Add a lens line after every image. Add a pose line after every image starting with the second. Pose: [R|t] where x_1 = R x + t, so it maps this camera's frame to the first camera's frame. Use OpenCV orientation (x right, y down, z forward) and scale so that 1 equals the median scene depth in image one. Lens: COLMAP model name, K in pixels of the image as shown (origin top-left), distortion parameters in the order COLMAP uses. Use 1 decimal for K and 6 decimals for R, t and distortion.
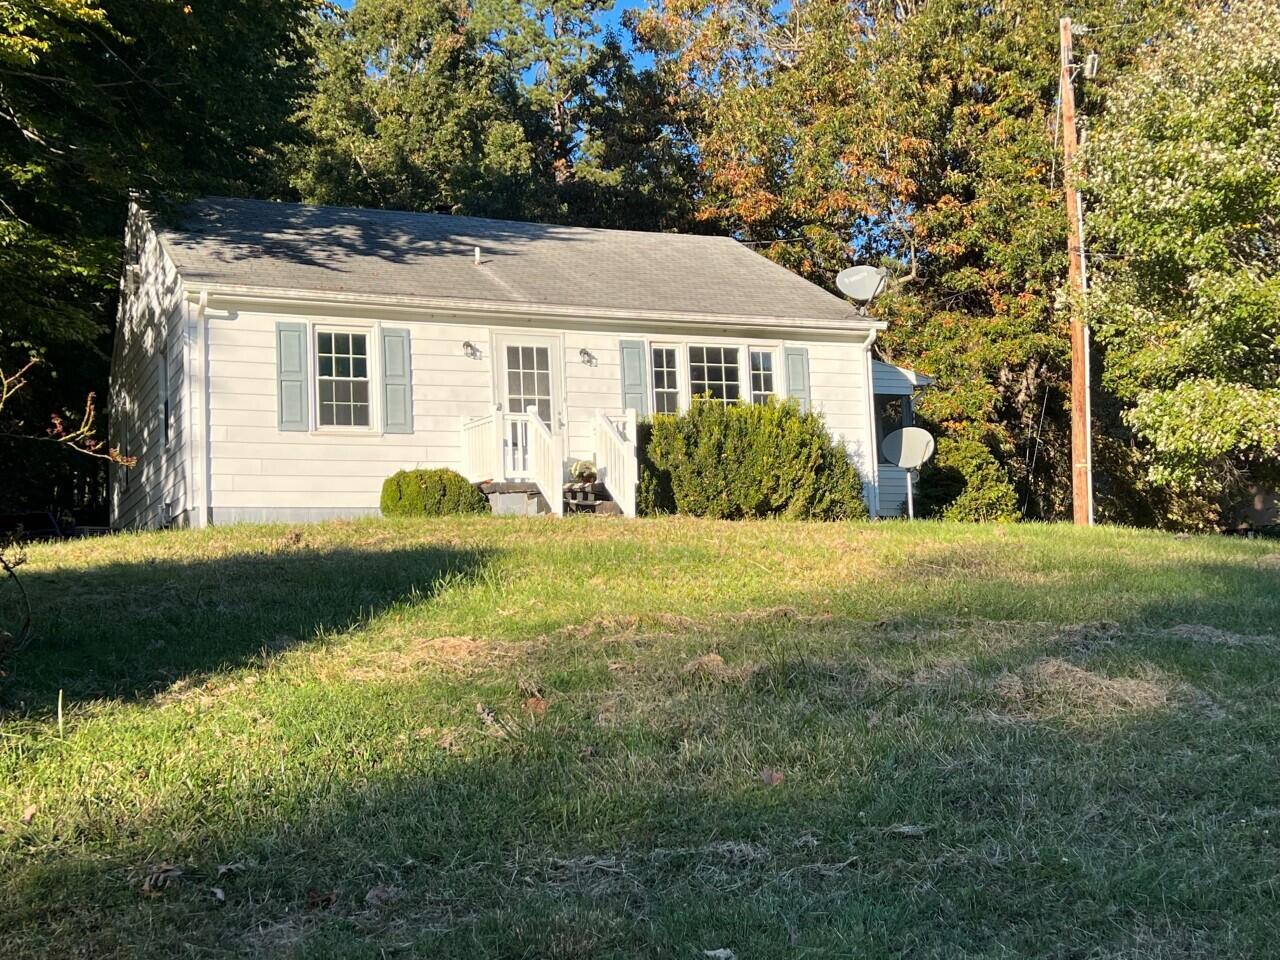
lens RADIAL K [[1597.8, 0, 650.2], [0, 1597.8, 488.5], [0, 0, 1]] dist [0.130449, 0.000000]
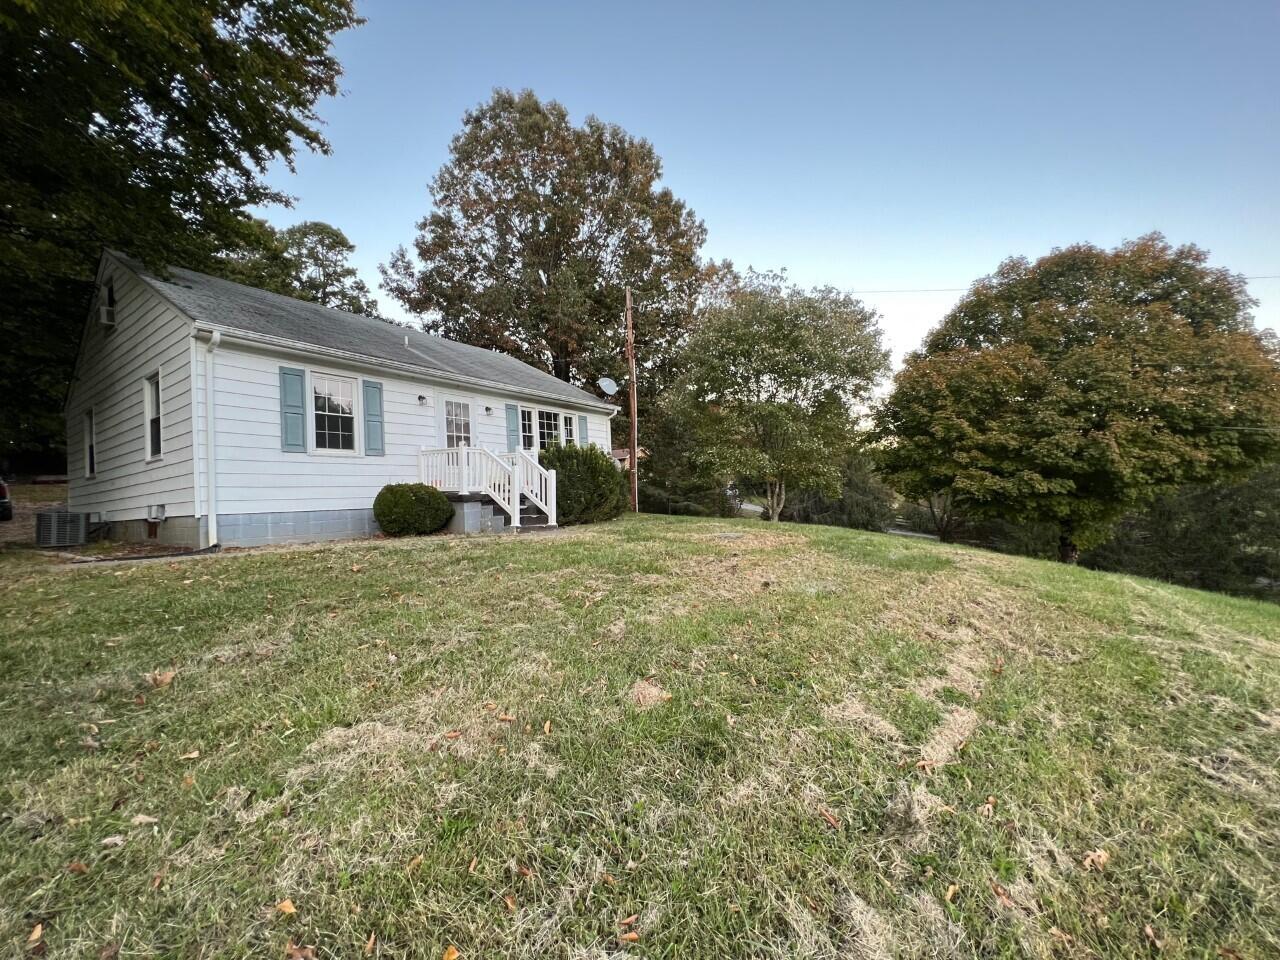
lens RADIAL K [[513.2, 0, 647.1], [0, 513.2, 478.6], [0, 0, 1]] dist [-0.001970, 0.000000]
pose [[0.838734, 0.018840, 0.544215, -0.194704], [-0.041979, 0.998664, 0.030126, -0.036333], [-0.542921, -0.048113, 0.838404, 0.466888]]
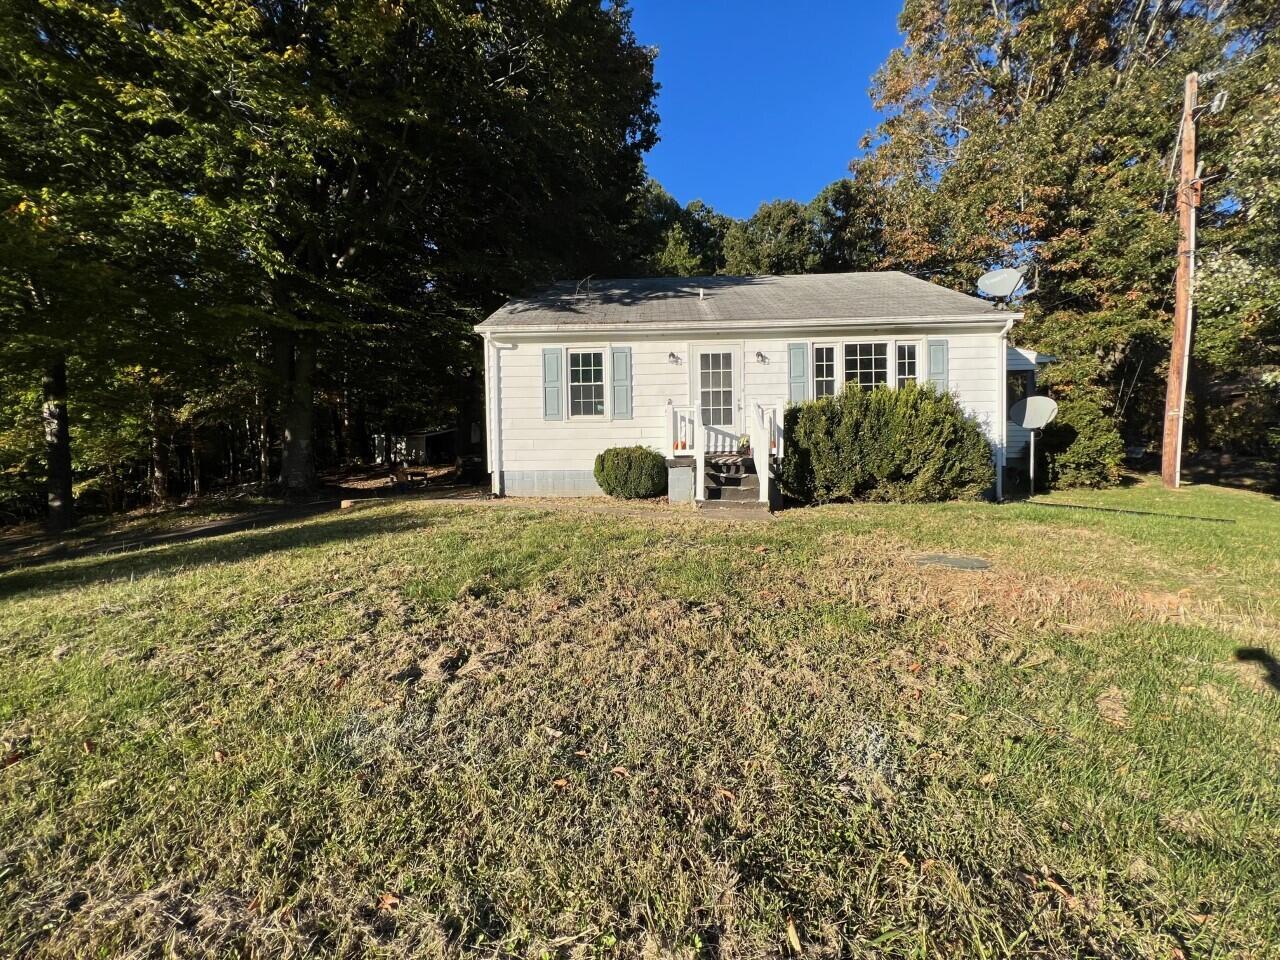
lens RADIAL K [[513.2, 0, 644.0], [0, 513.2, 482.6], [0, 0, 1]] dist [-0.001970, 0.000000]
pose [[0.901230, 0.041909, -0.431310, 0.065675], [0.024164, 0.988904, 0.146580, -0.043626], [0.432667, -0.142524, 0.890217, 0.554916]]
